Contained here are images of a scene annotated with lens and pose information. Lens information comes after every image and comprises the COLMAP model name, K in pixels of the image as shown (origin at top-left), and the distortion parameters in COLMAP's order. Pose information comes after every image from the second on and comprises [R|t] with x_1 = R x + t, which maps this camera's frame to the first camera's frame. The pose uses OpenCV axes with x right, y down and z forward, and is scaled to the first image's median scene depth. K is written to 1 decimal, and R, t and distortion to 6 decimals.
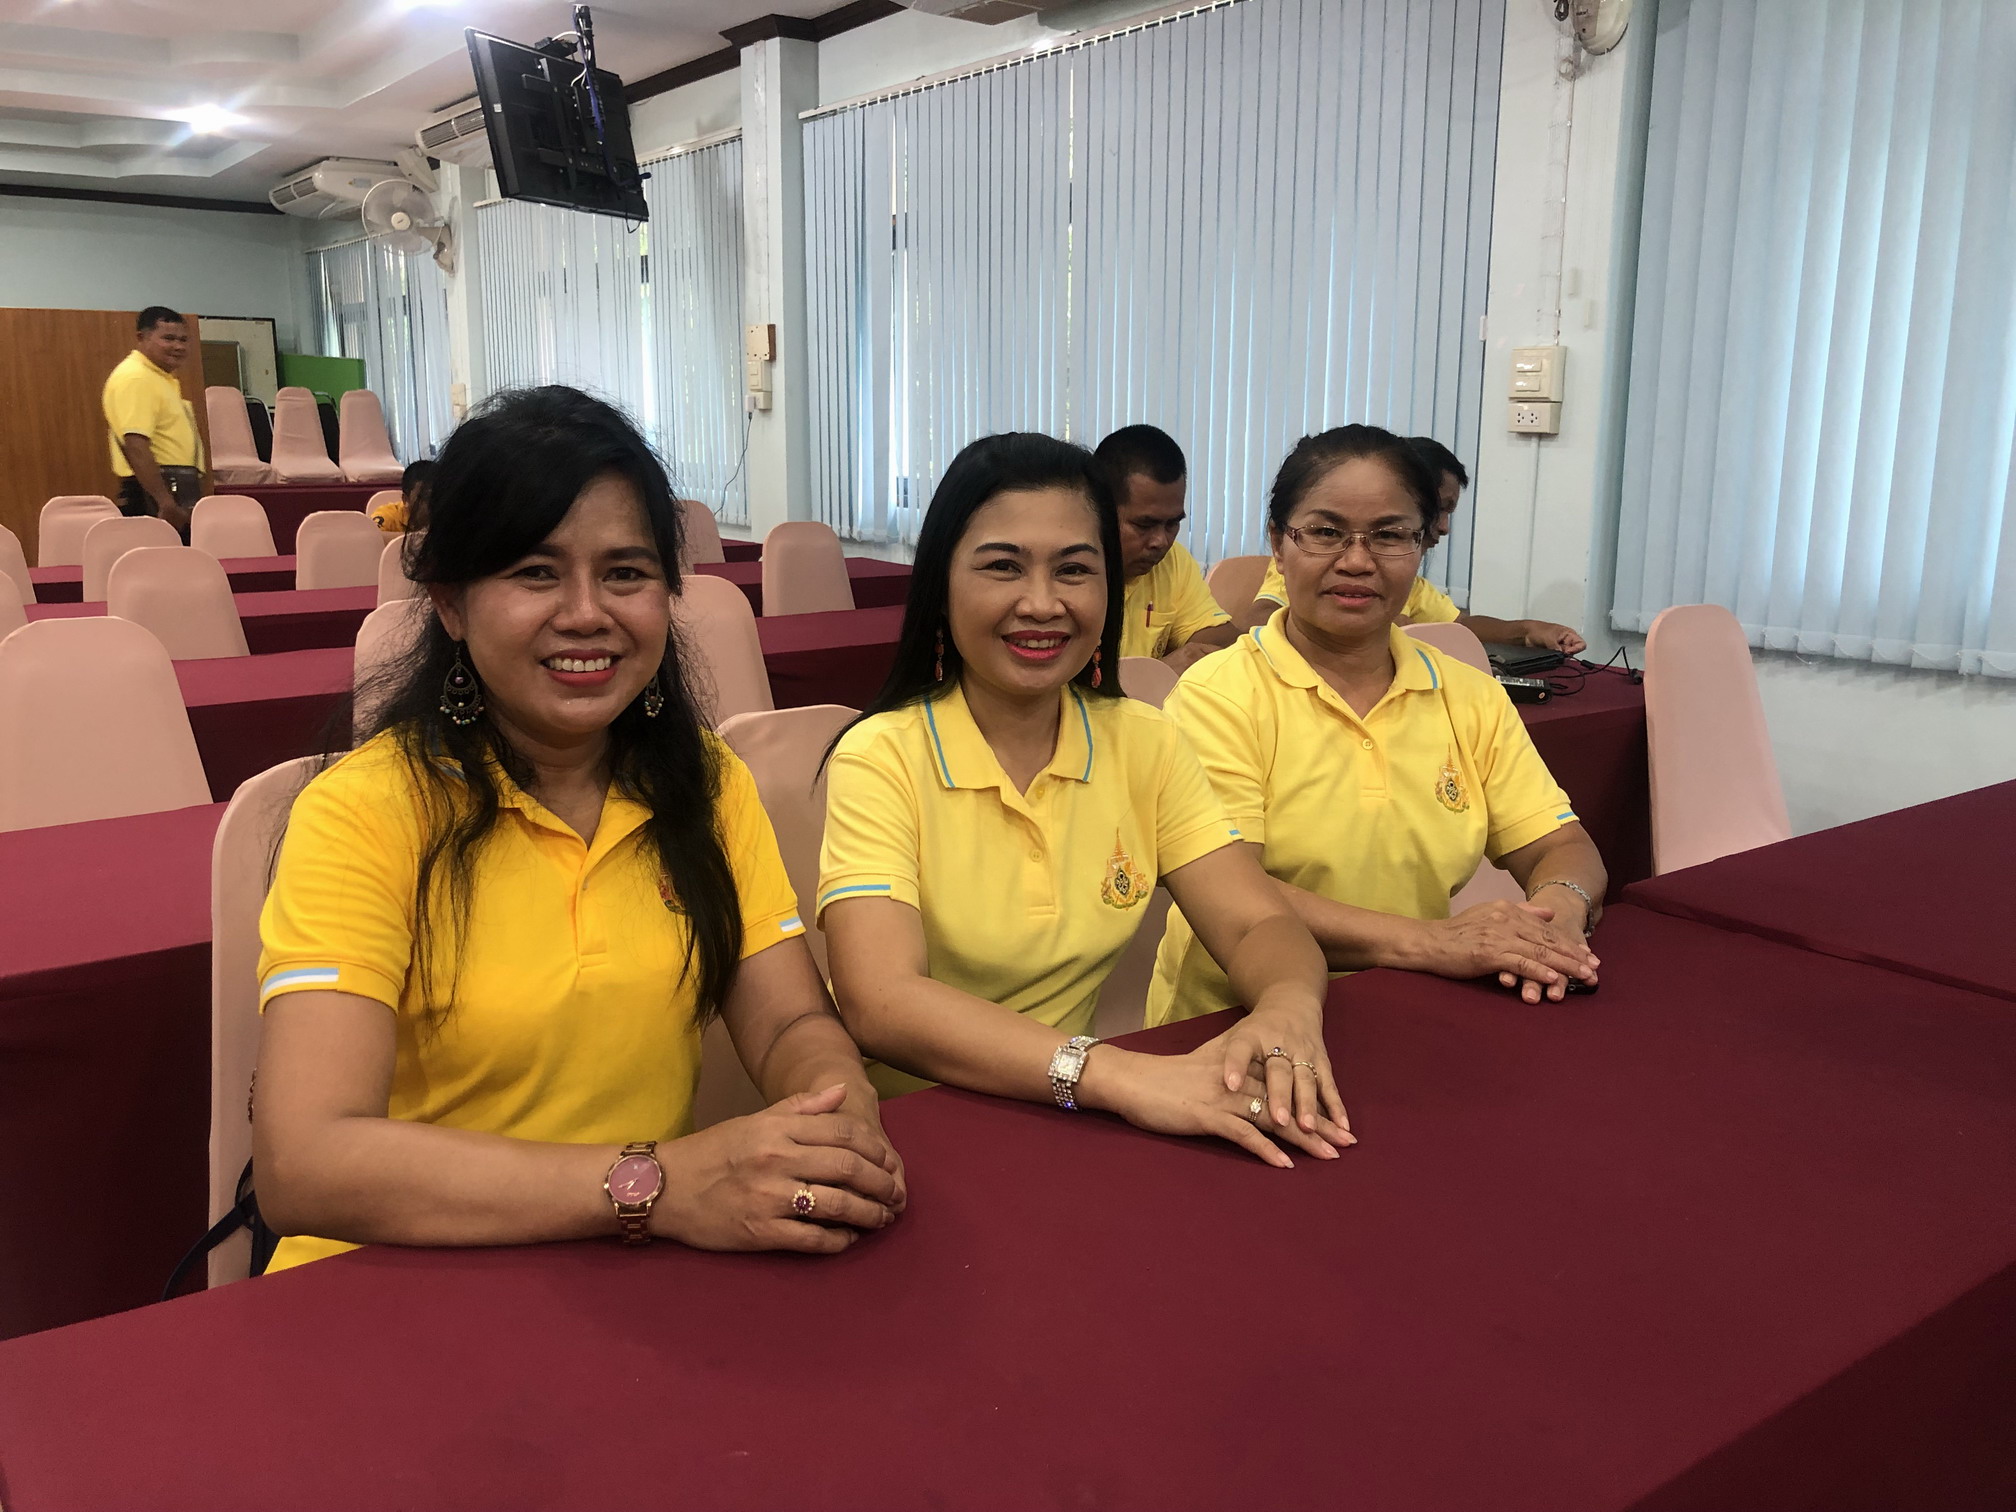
lens RADIAL K [[1681.0, 0, 1019.6], [0, 1681.0, 772.2], [0, 0, 1]] dist [-0.006498, 0.004434]
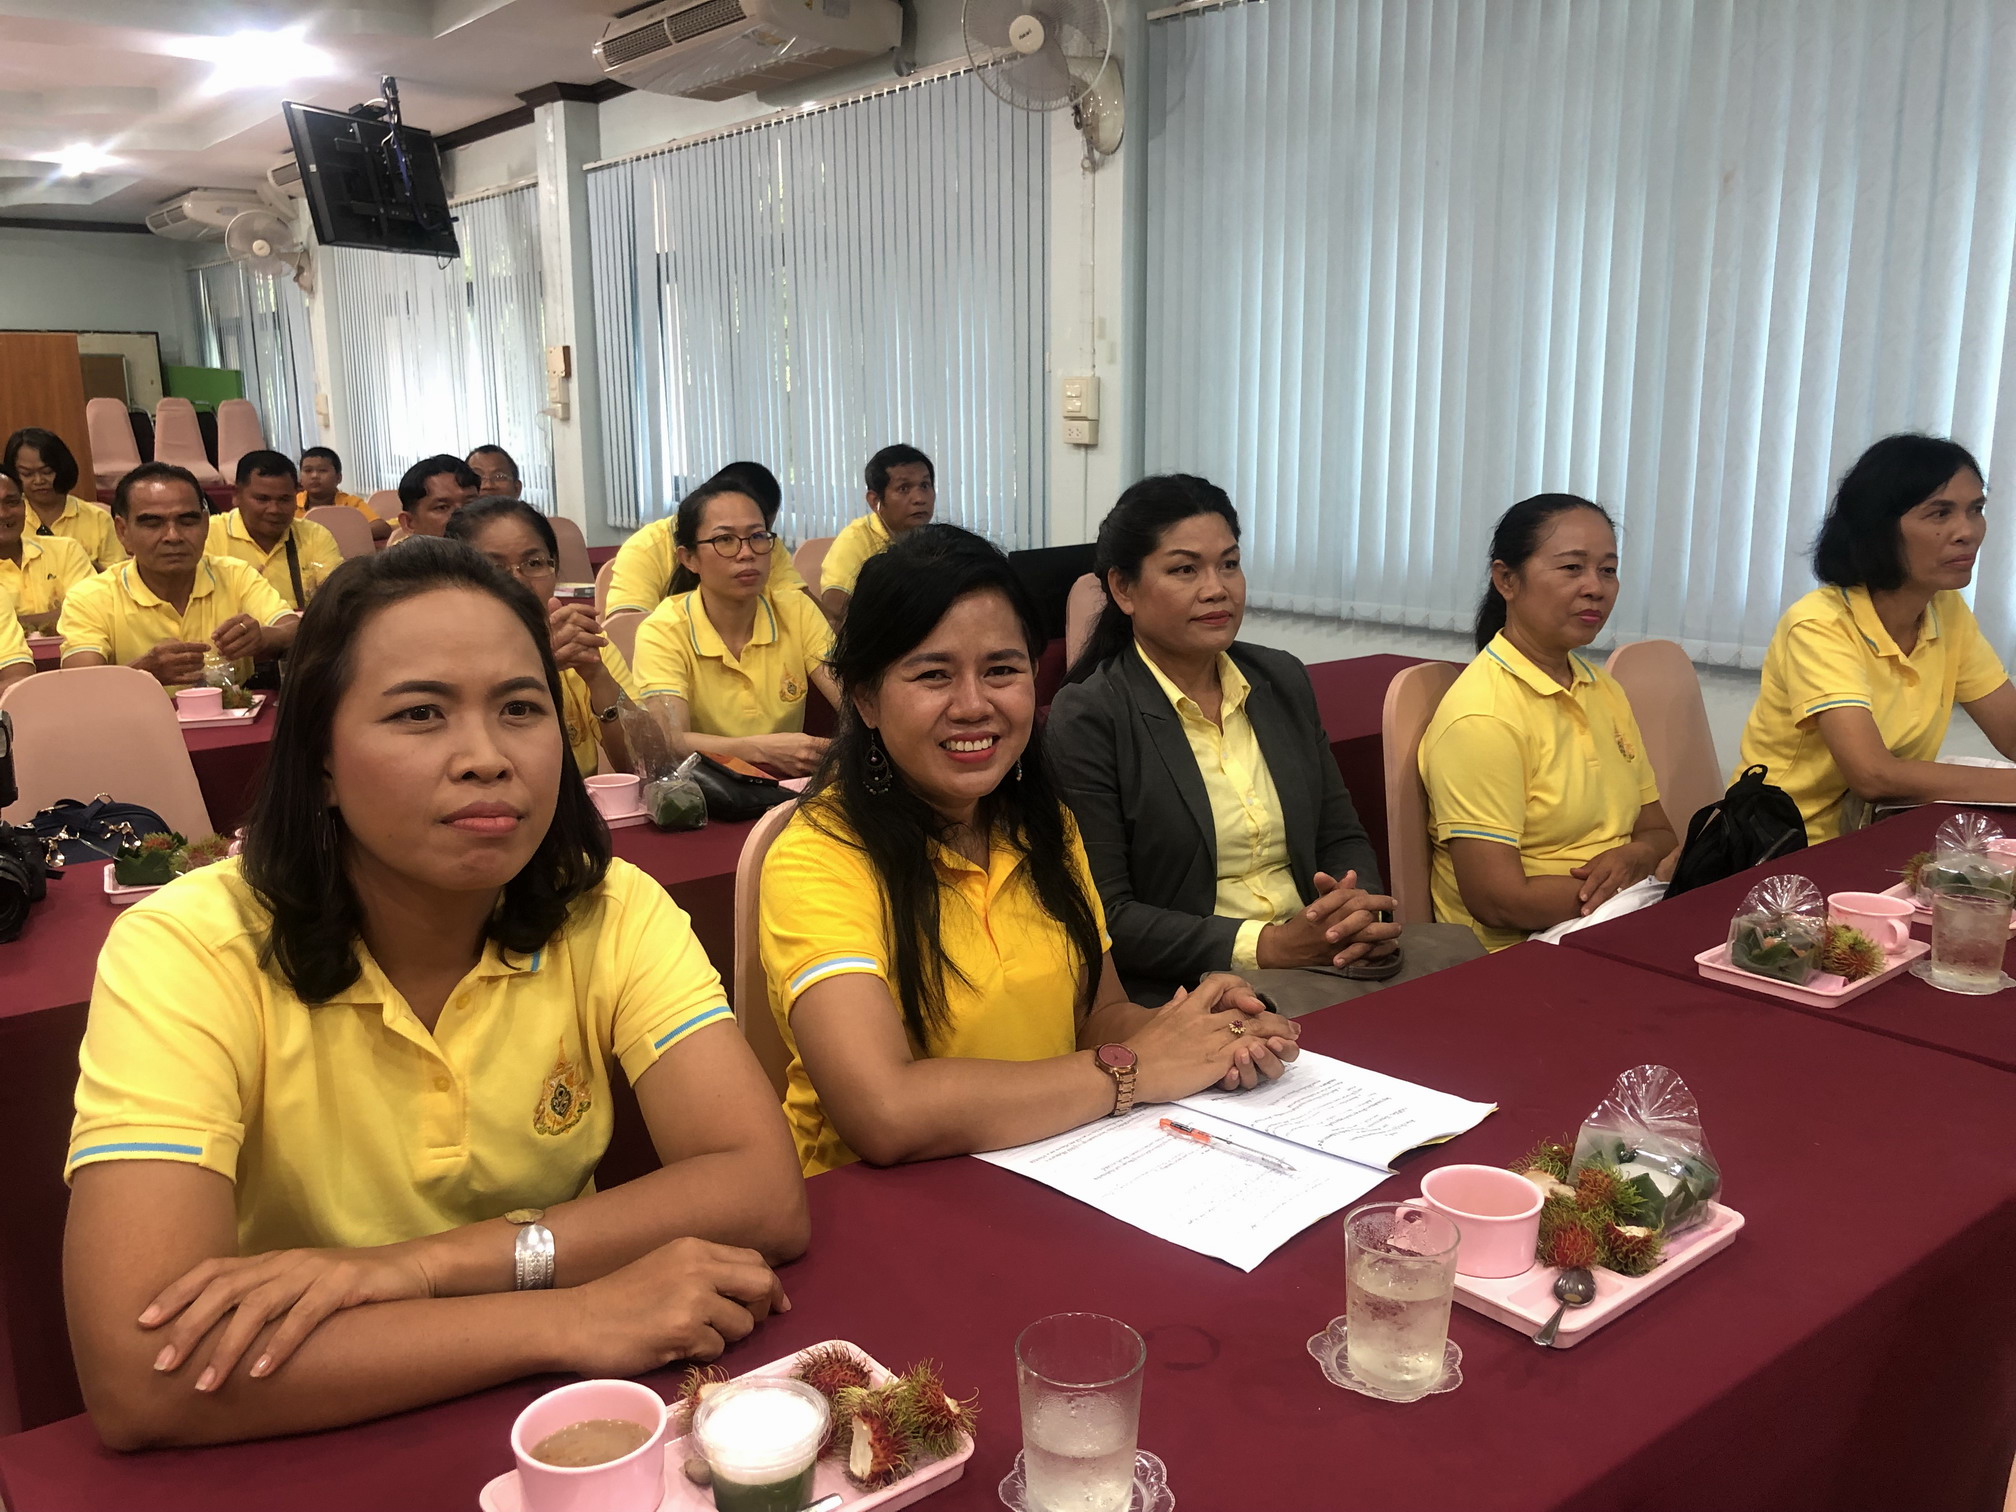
lens RADIAL K [[1676.3, 0, 1008.0], [0, 1676.3, 756.0], [0, 0, 1]] dist [0.005063, 0.009128]
pose [[0.999350, -0.024125, 0.026788, 0.124667], [0.024061, 0.999707, 0.002706, 0.020584], [-0.026845, -0.002059, 0.999637, -0.173494]]
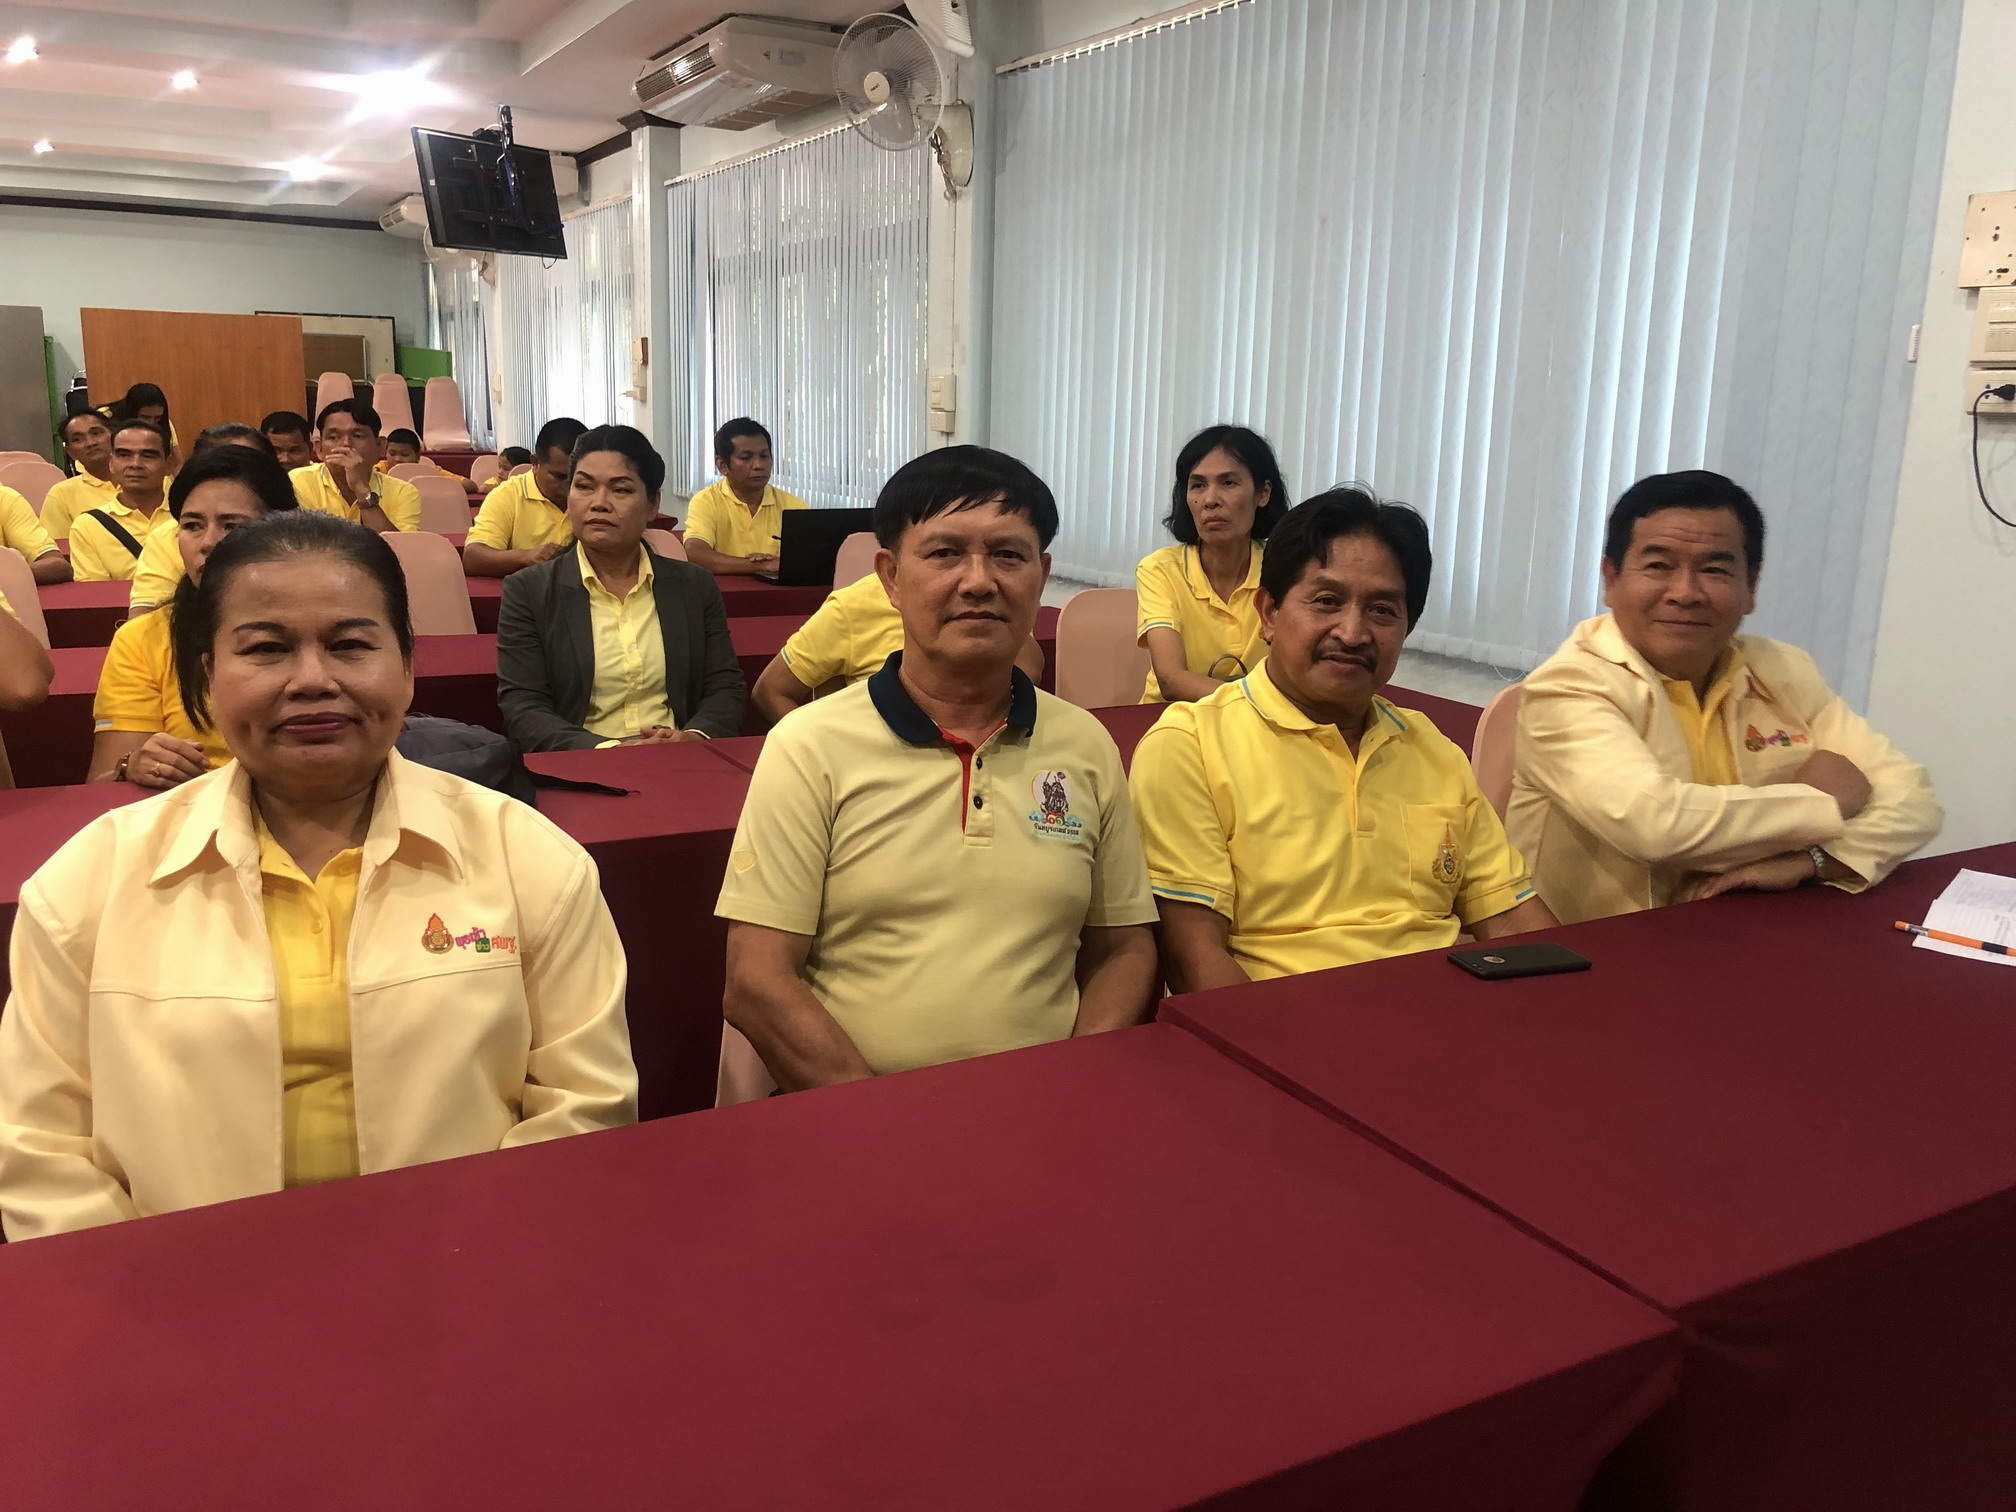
lens RADIAL K [[1676.7, 0, 1007.7], [0, 1676.7, 767.5], [0, 0, 1]] dist [-0.005879, 0.002196]
pose [[0.989706, 0.049569, -0.134257, 0.357845], [-0.049116, 0.998771, 0.006686, 0.056939], [0.134423, -0.000022, 0.990924, -0.306261]]
